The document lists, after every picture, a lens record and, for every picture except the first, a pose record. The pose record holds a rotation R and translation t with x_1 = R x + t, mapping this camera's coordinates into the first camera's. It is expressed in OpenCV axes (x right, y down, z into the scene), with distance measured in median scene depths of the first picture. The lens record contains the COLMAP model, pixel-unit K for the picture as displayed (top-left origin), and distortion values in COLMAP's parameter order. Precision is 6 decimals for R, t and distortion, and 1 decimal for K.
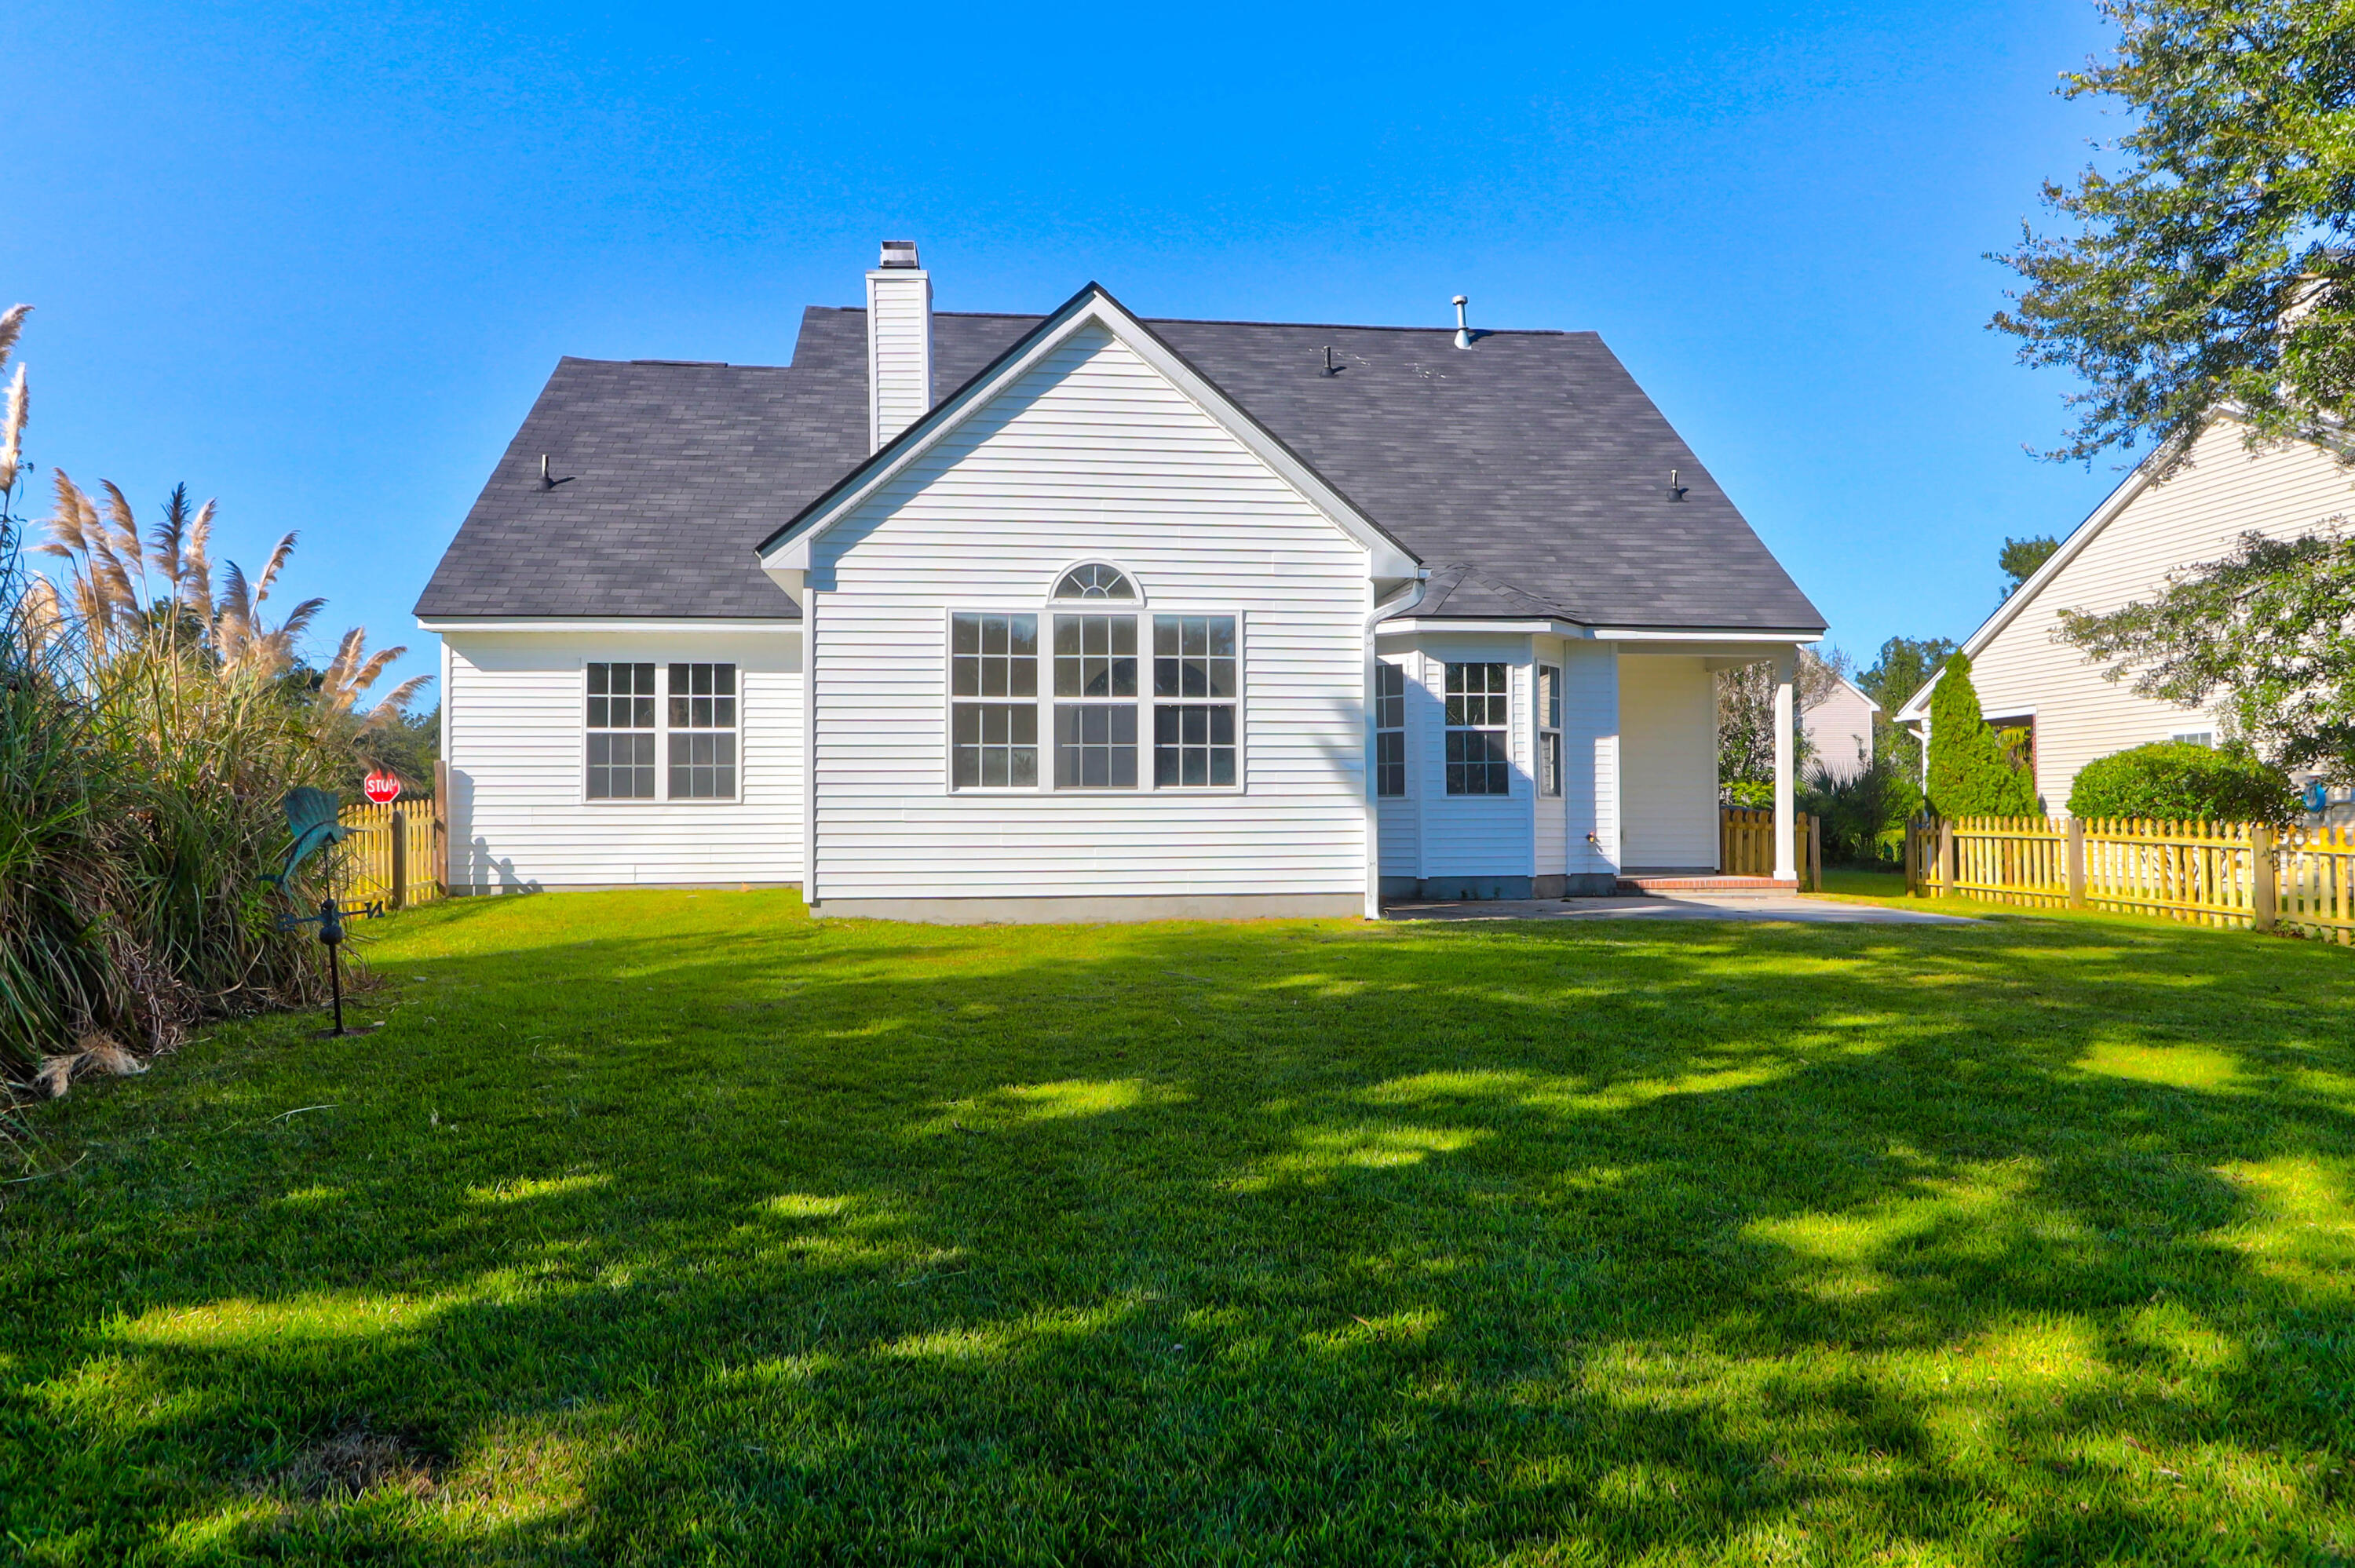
lens RADIAL K [[1505.3, 0, 1177.5], [0, 1505.3, 784.0], [0, 0, 1]] dist [-0.000248, -0.002164]
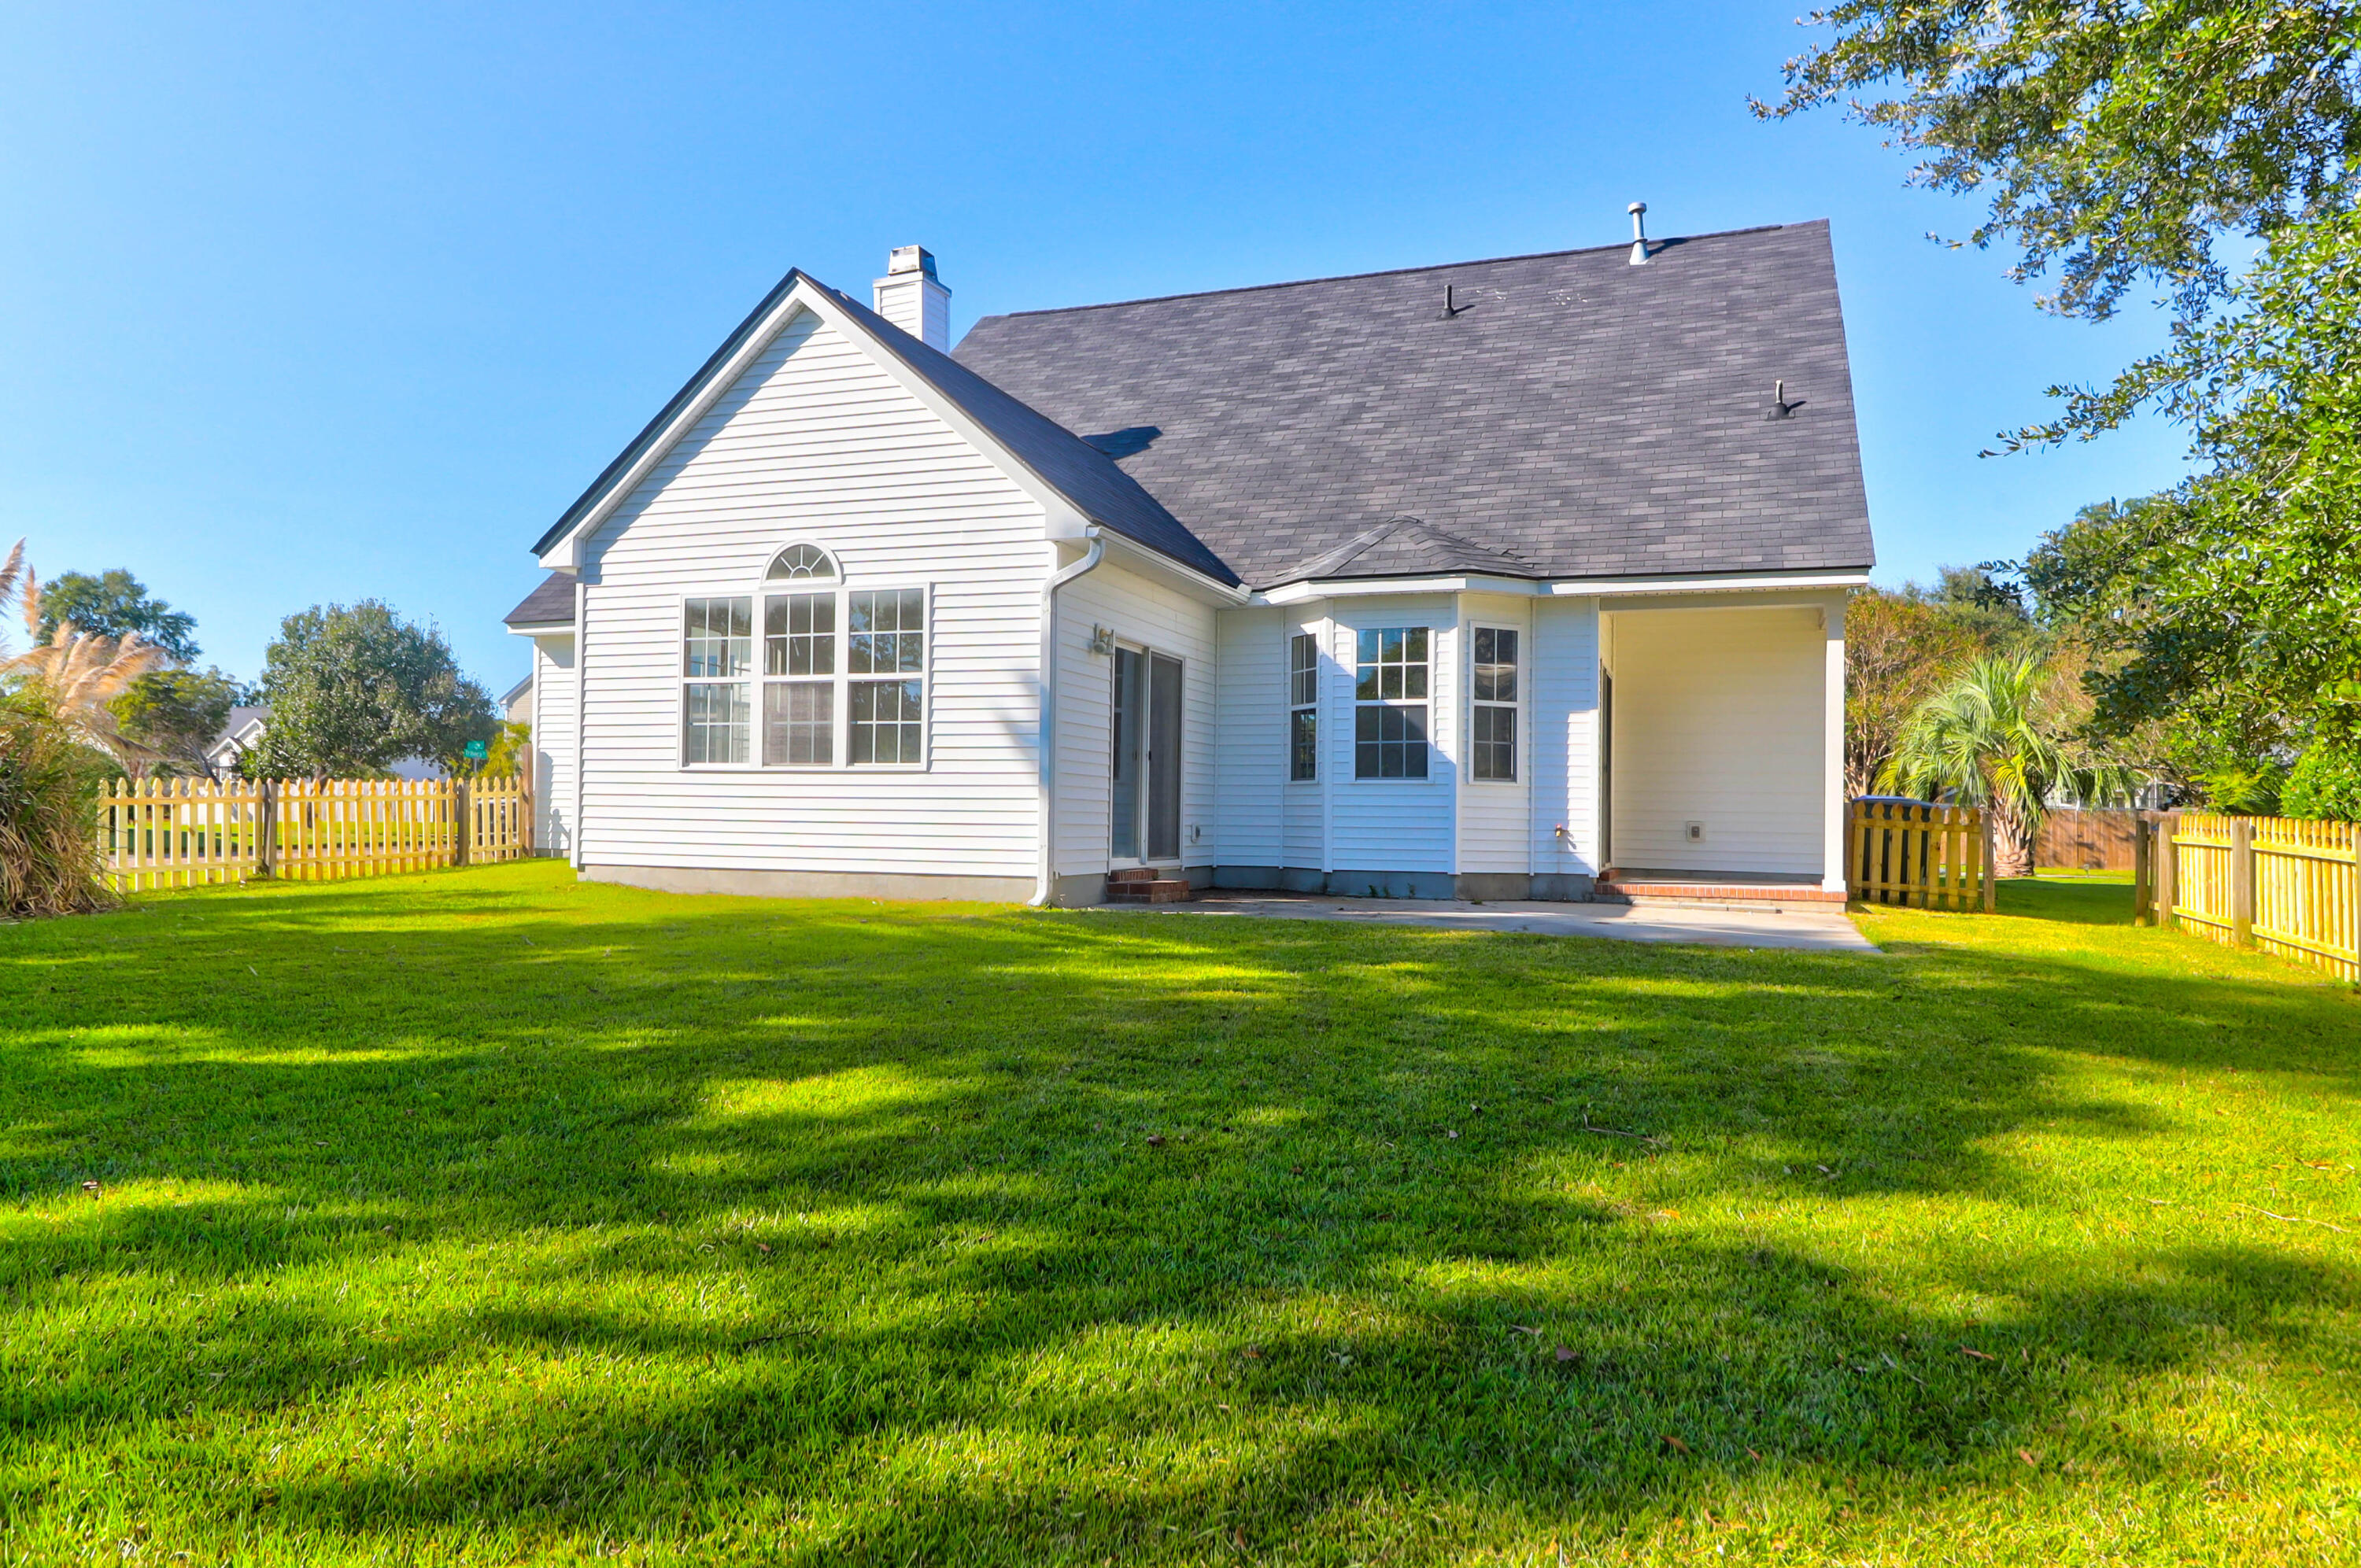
lens RADIAL K [[1514.3, 0, 1161.0], [0, 1514.3, 767.4], [0, 0, 1]] dist [0.004673, -0.000573]
pose [[0.890532, 0.003157, -0.454910, 0.495789], [-0.006763, 0.999957, -0.006299, 0.007363], [0.454871, 0.008686, 0.890515, 0.157318]]
